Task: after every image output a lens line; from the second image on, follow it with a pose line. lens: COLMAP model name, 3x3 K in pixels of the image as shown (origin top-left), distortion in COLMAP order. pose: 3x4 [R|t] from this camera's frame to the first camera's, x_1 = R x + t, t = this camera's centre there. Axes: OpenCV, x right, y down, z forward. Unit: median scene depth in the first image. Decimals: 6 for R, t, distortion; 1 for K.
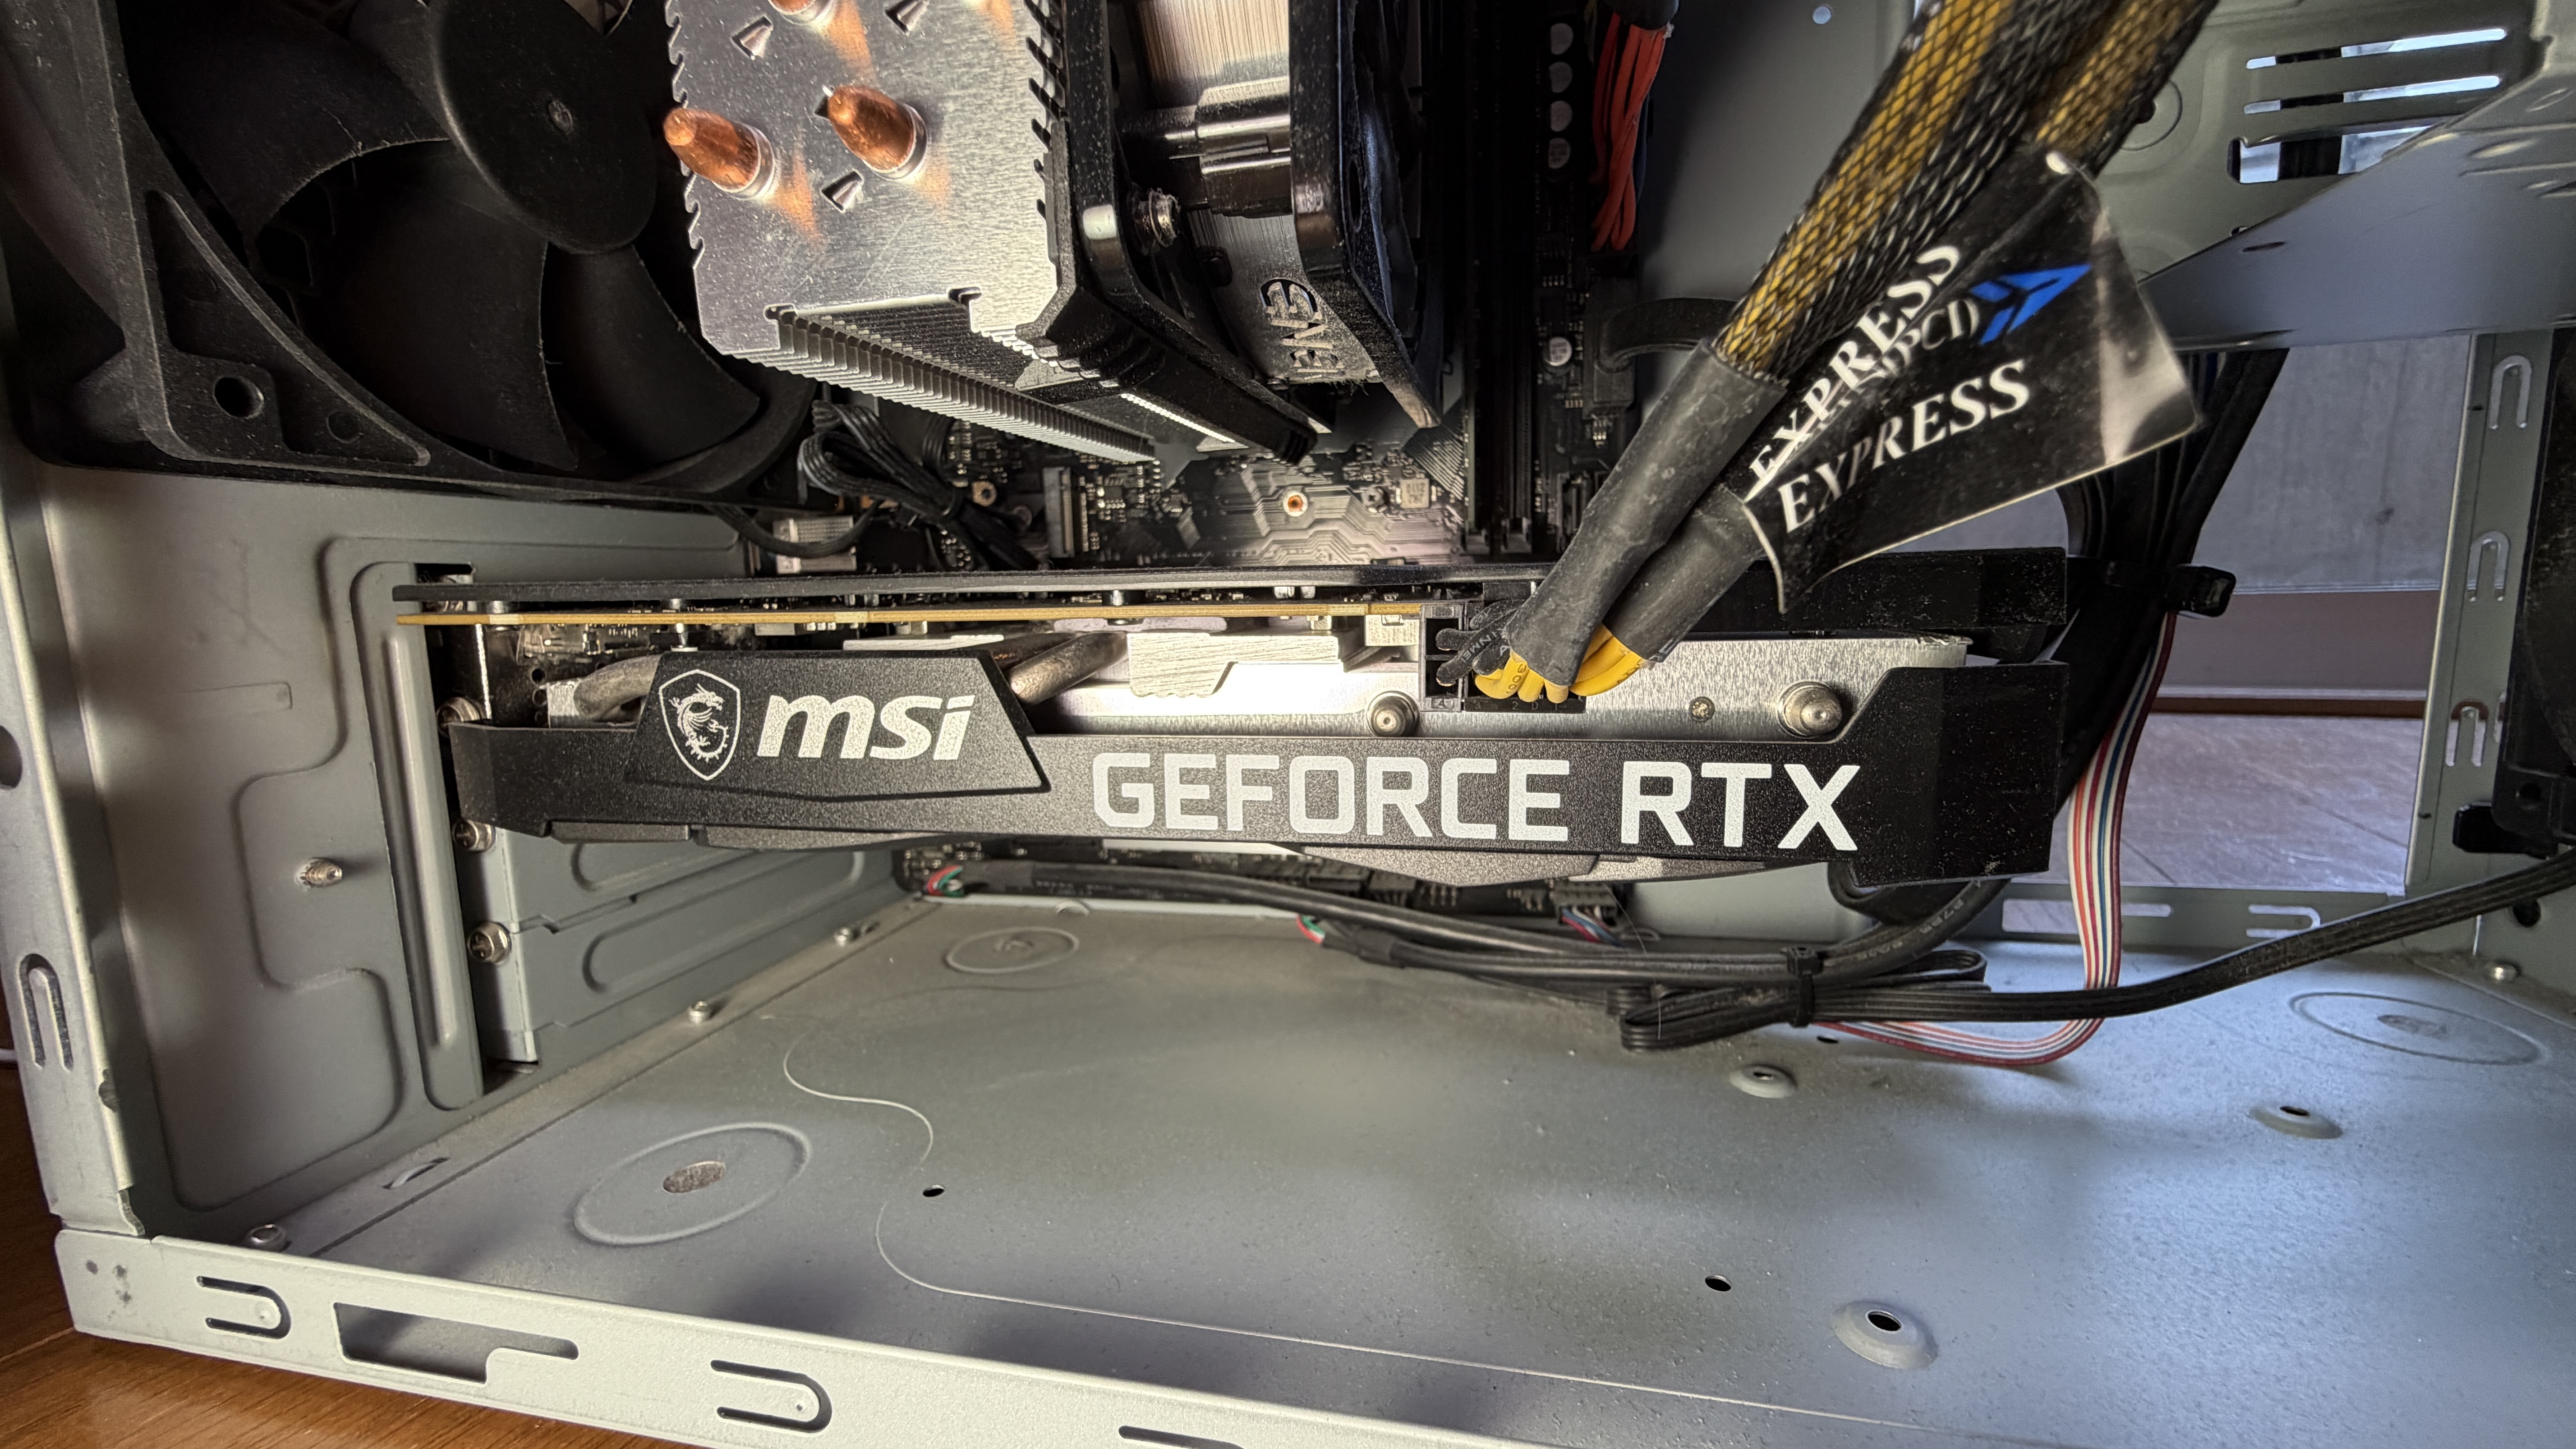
lens RADIAL K [[1016.8, 0, 1288.0], [0, 1016.8, 724.5], [0, 0, 1]] dist [-0.000292, -0.000071]
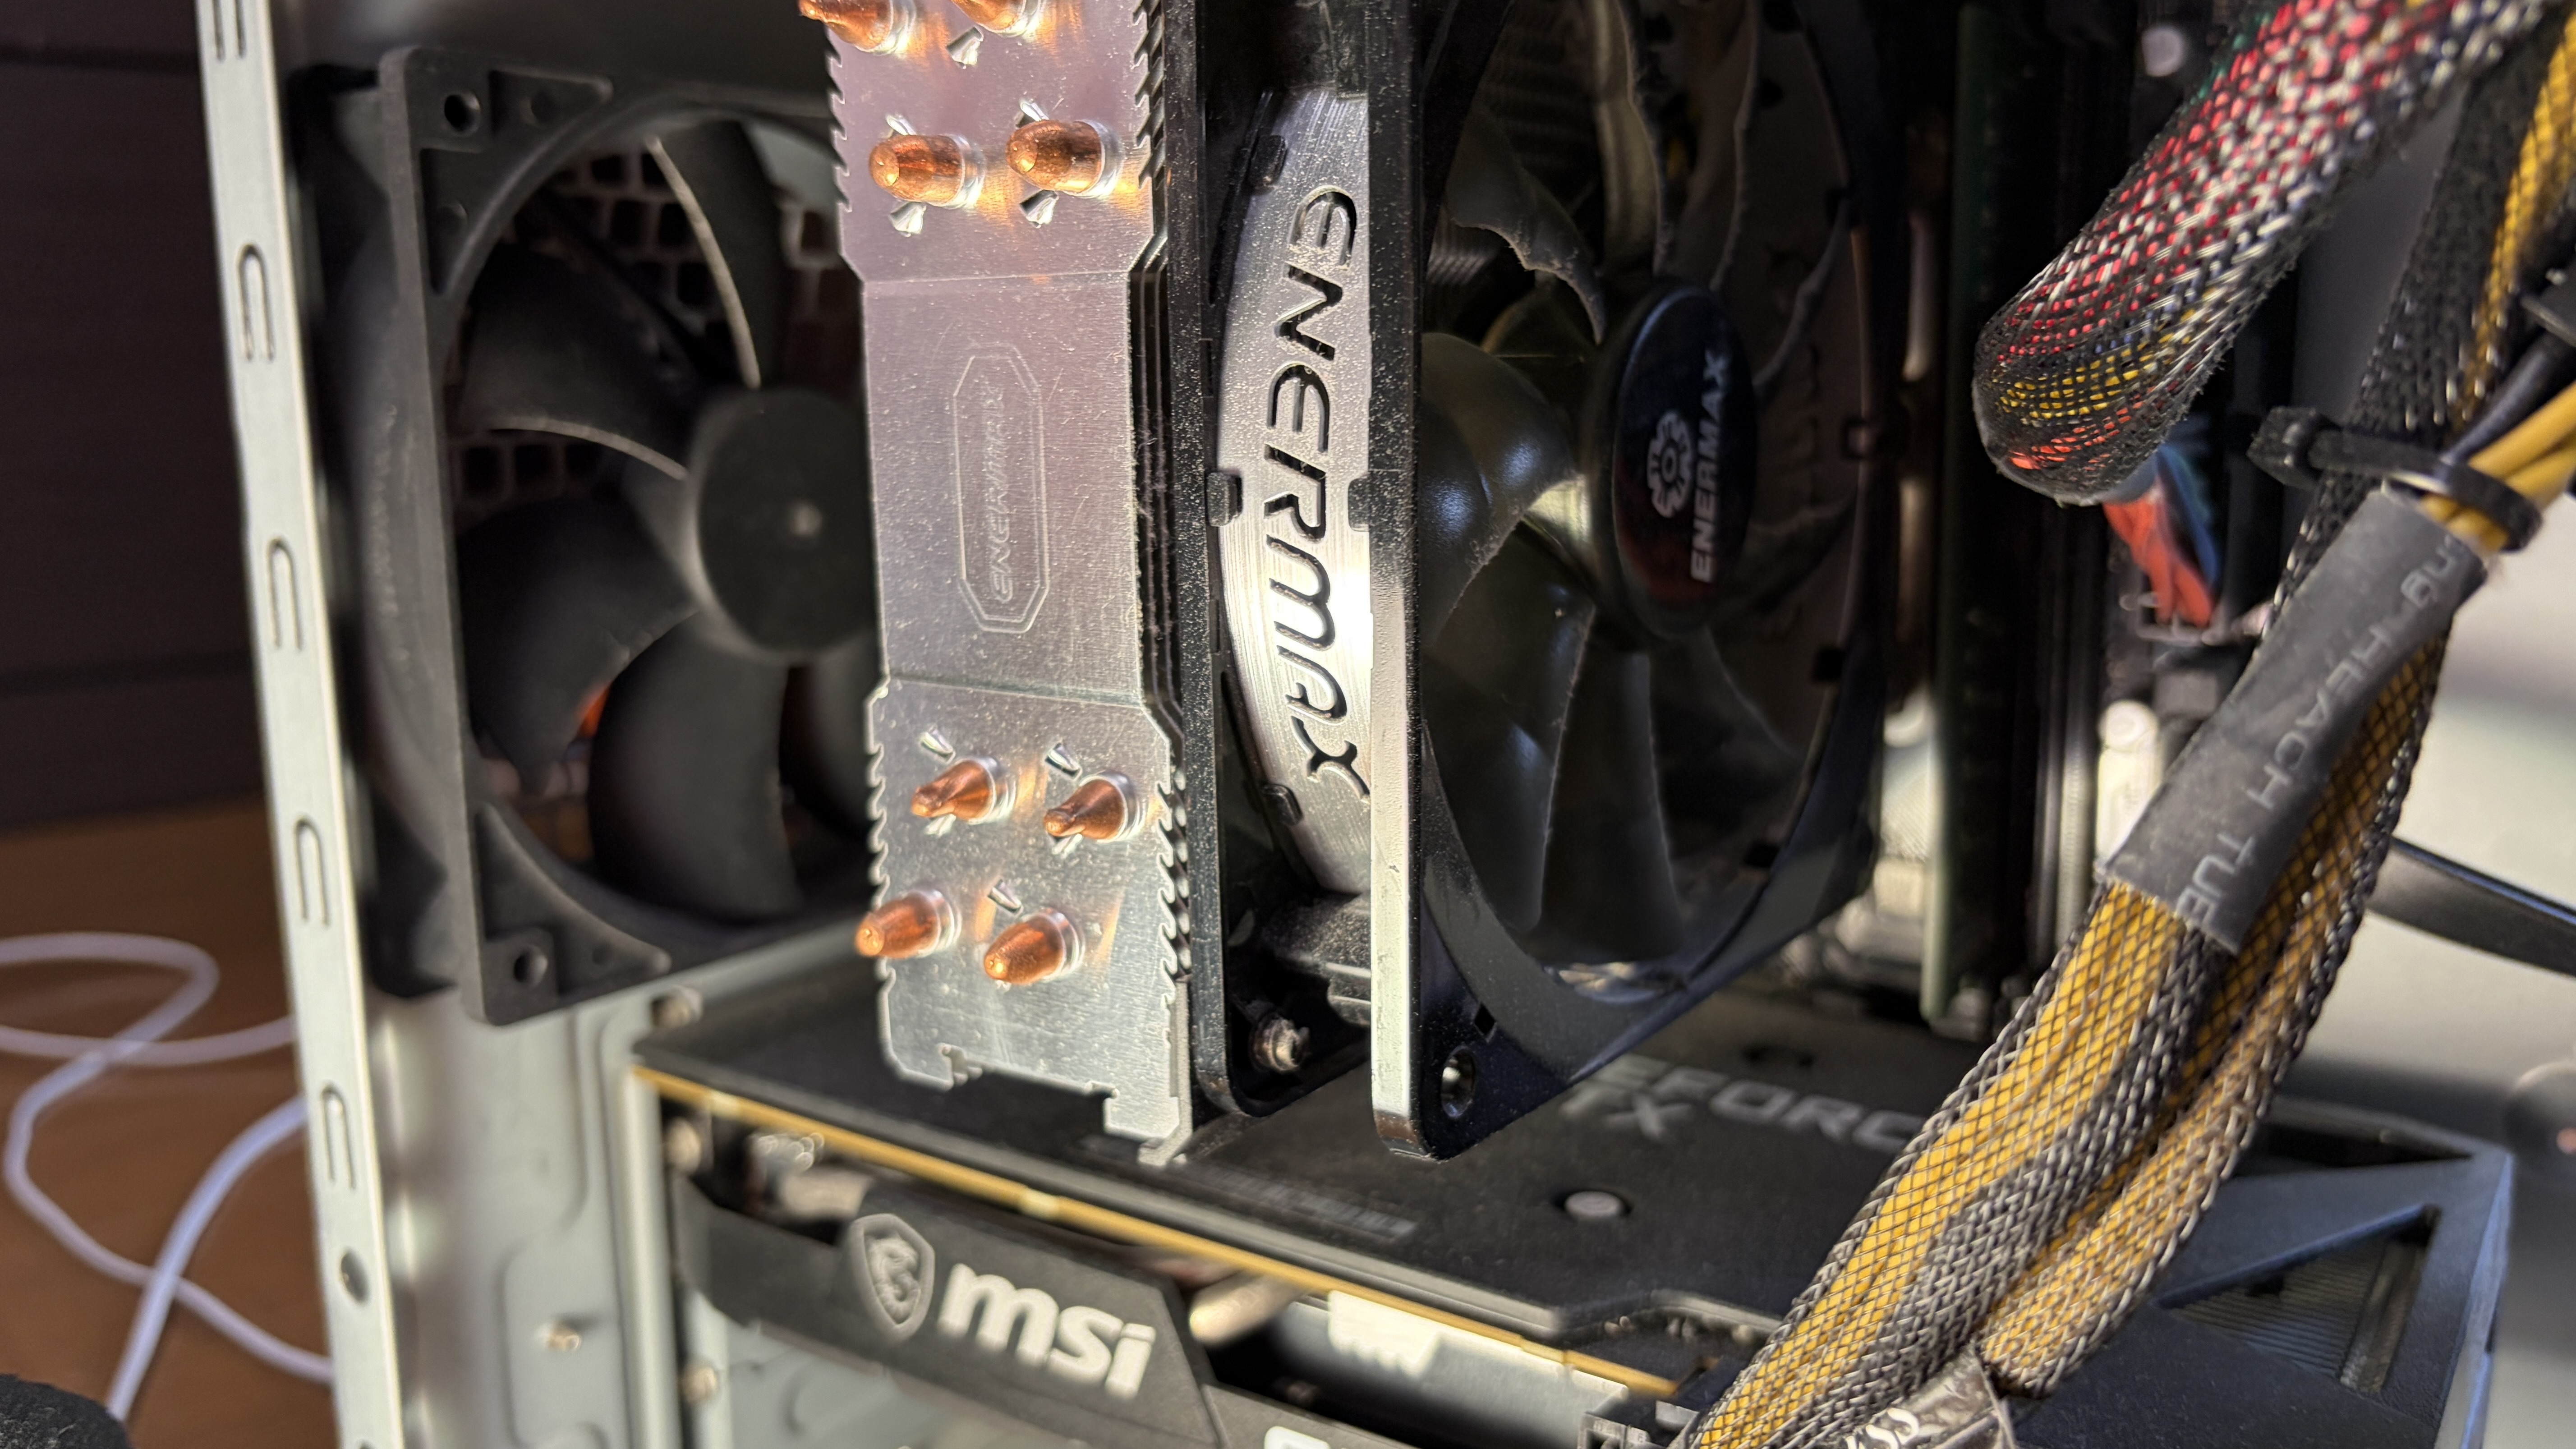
lens RADIAL K [[1985.7, 0, 1288.0], [0, 1985.7, 724.5], [0, 0, 1]] dist [-0.027854, -0.001455]
pose [[0.928525, 0.074323, -0.363753, 0.392092], [-0.059793, 0.996904, 0.051062, -0.647798], [0.366422, -0.025663, 0.930095, -0.555410]]
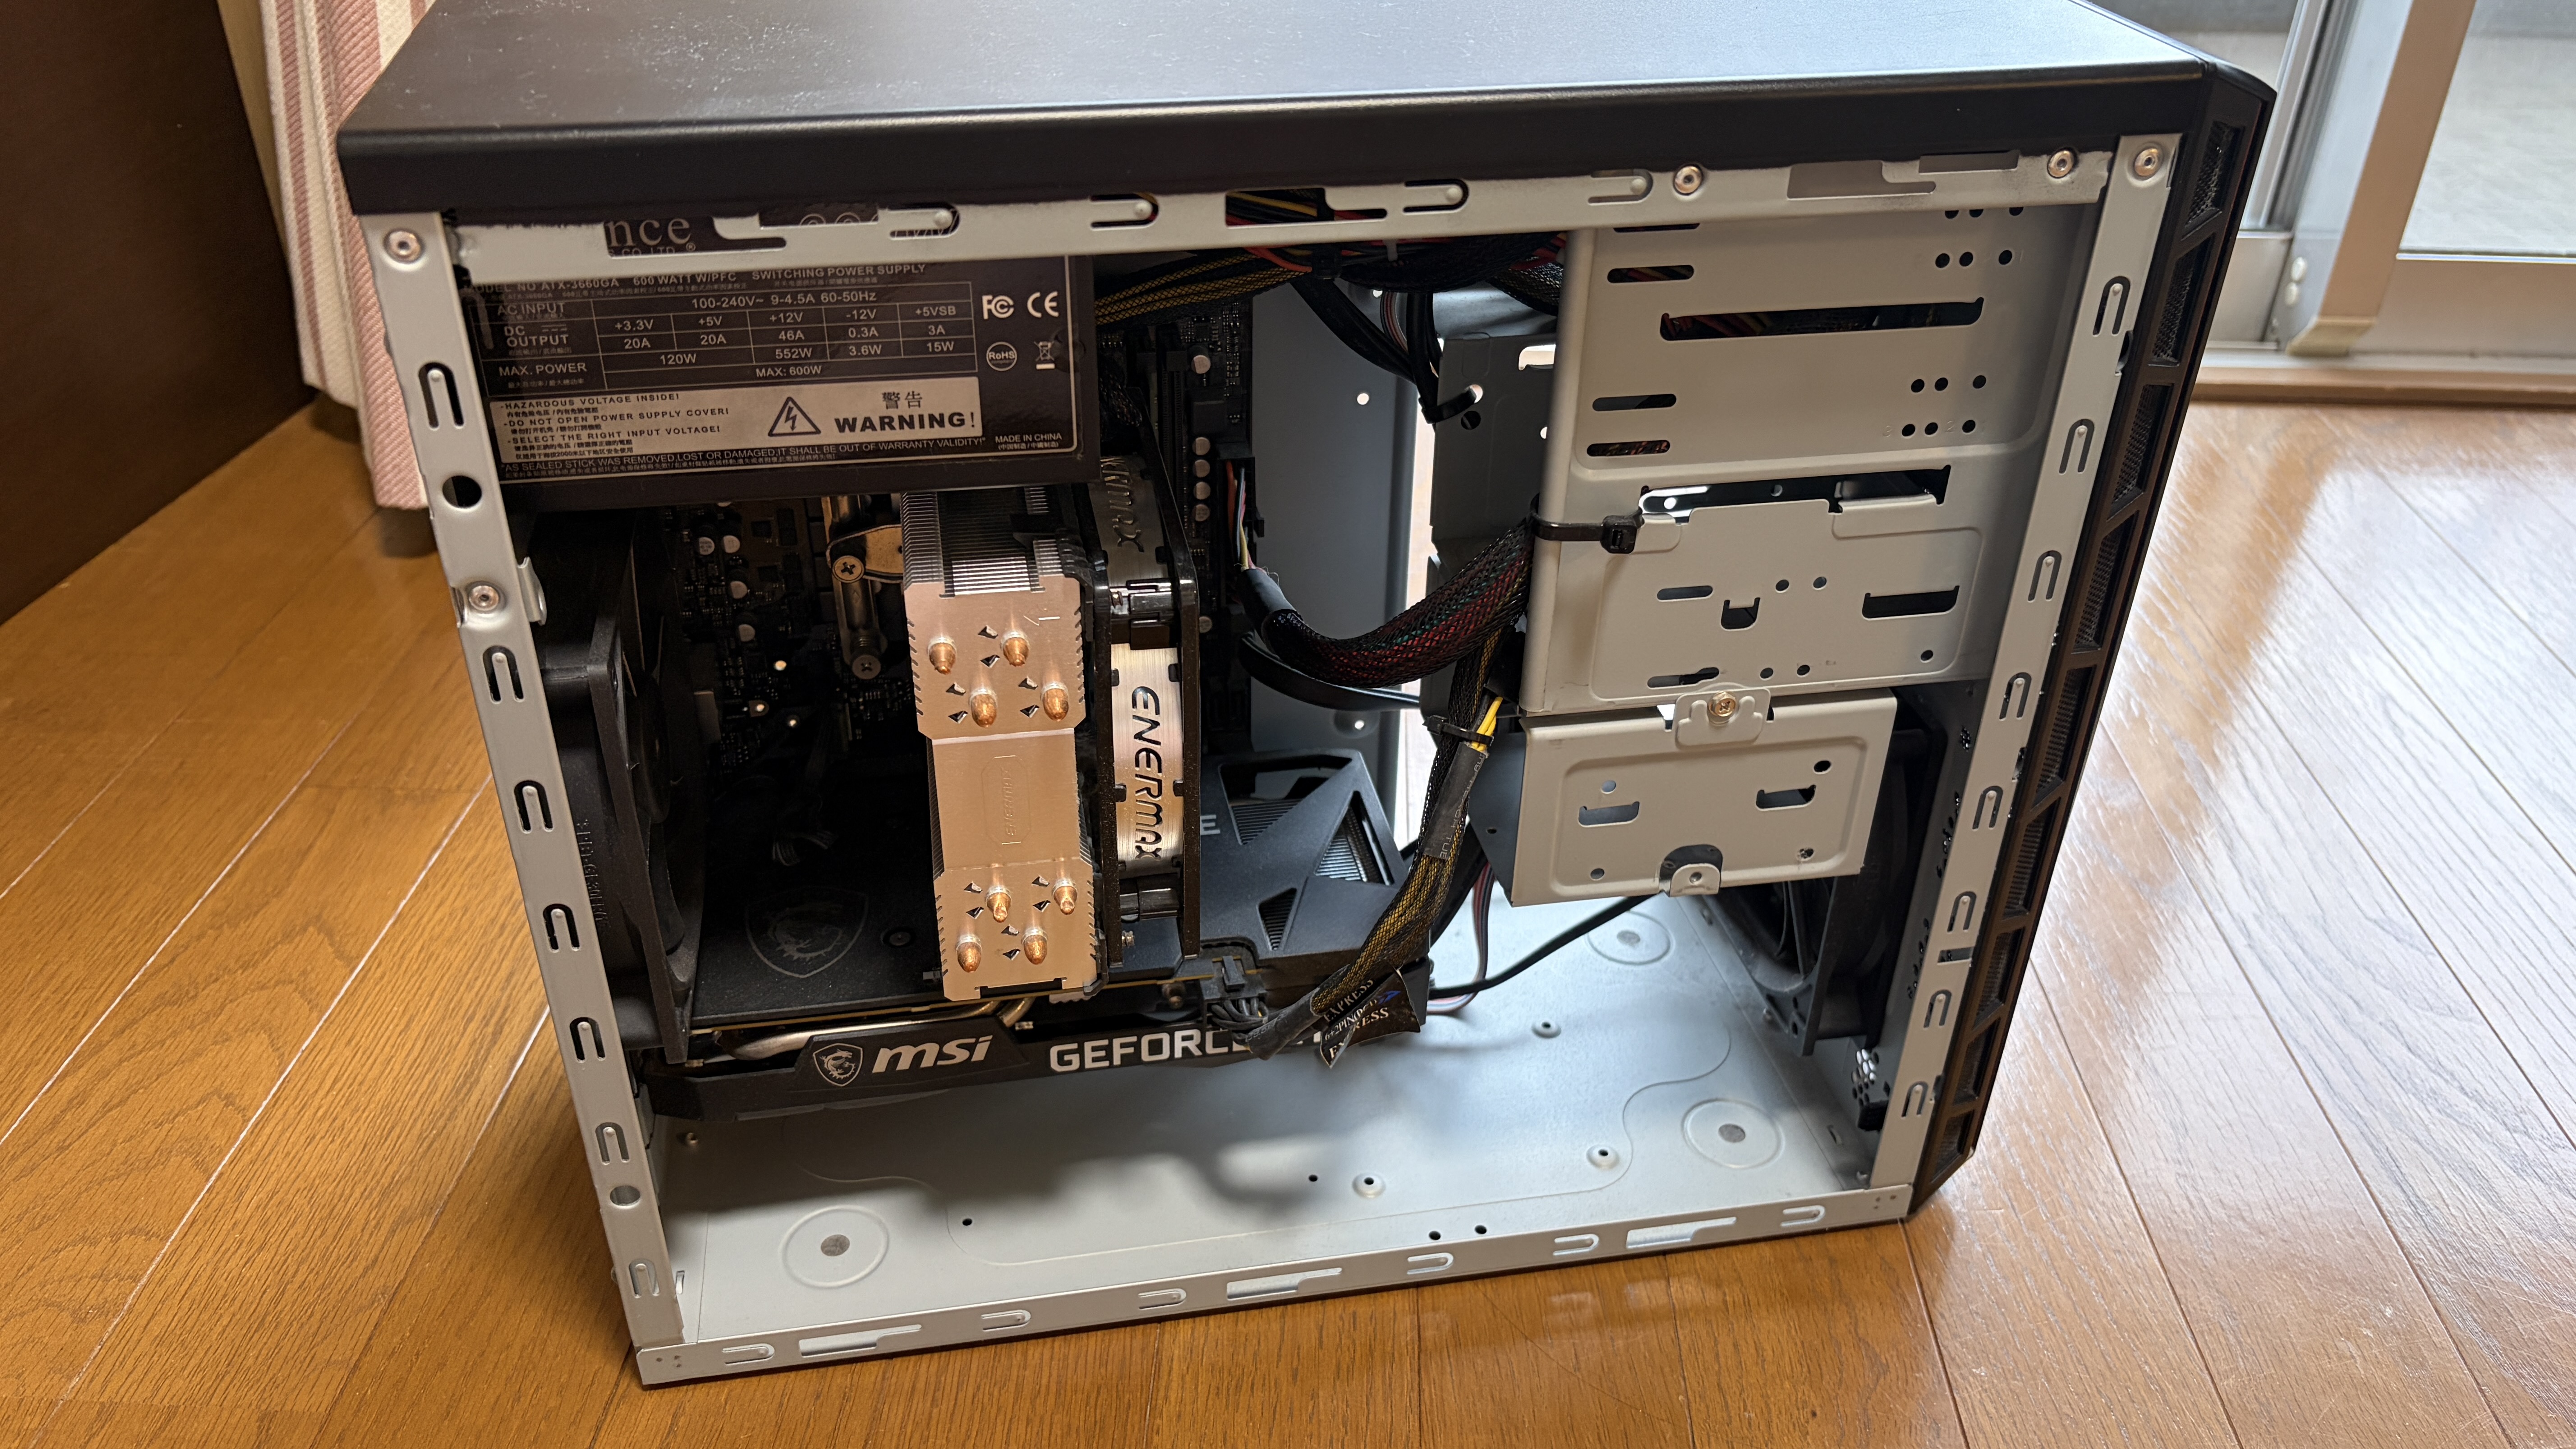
lens RADIAL K [[1997.9, 0, 1288.0], [0, 1997.9, 724.5], [0, 0, 1]] dist [0.043913, -0.001062]
pose [[0.916336, -0.181993, 0.356660, -1.105830], [0.014626, 0.905357, 0.424399, -2.363485], [-0.400143, -0.383675, 0.832273, -2.466601]]
